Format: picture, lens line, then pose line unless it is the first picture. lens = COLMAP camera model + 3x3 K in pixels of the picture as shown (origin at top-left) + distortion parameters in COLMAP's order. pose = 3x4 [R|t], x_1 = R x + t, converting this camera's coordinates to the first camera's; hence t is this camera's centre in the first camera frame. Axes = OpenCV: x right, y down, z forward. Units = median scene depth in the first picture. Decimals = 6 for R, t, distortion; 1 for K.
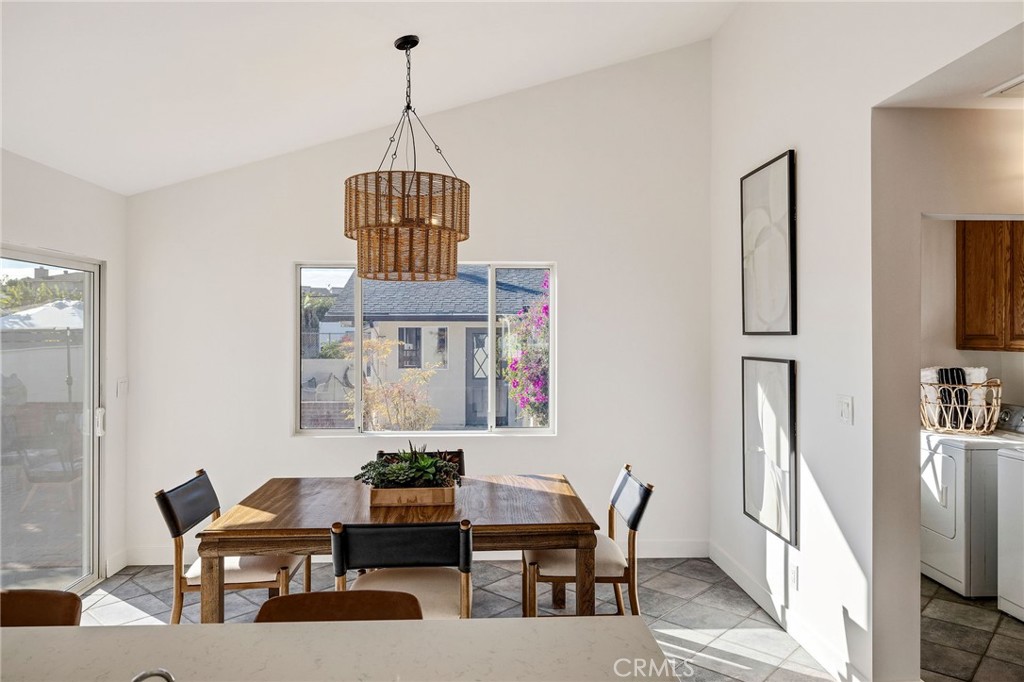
lens RADIAL K [[680.5, 0, 506.3], [0, 680.5, 324.7], [0, 0, 1]] dist [-0.003858, -0.002043]
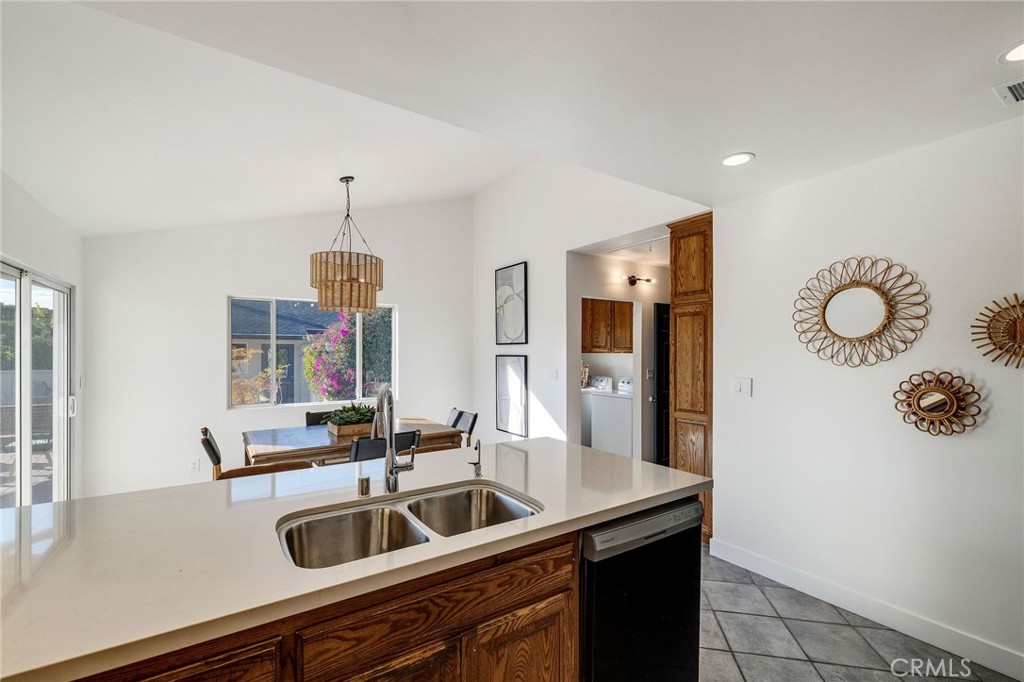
lens RADIAL K [[455.0, 0, 483.3], [0, 455.0, 349.4], [0, 0, 1]] dist [-0.008854, 0.002862]
pose [[0.867889, 0.005236, 0.496730, -0.428523], [-0.008662, 0.999952, 0.004594, 0.025419], [-0.496682, -0.008289, 0.867893, -0.222915]]
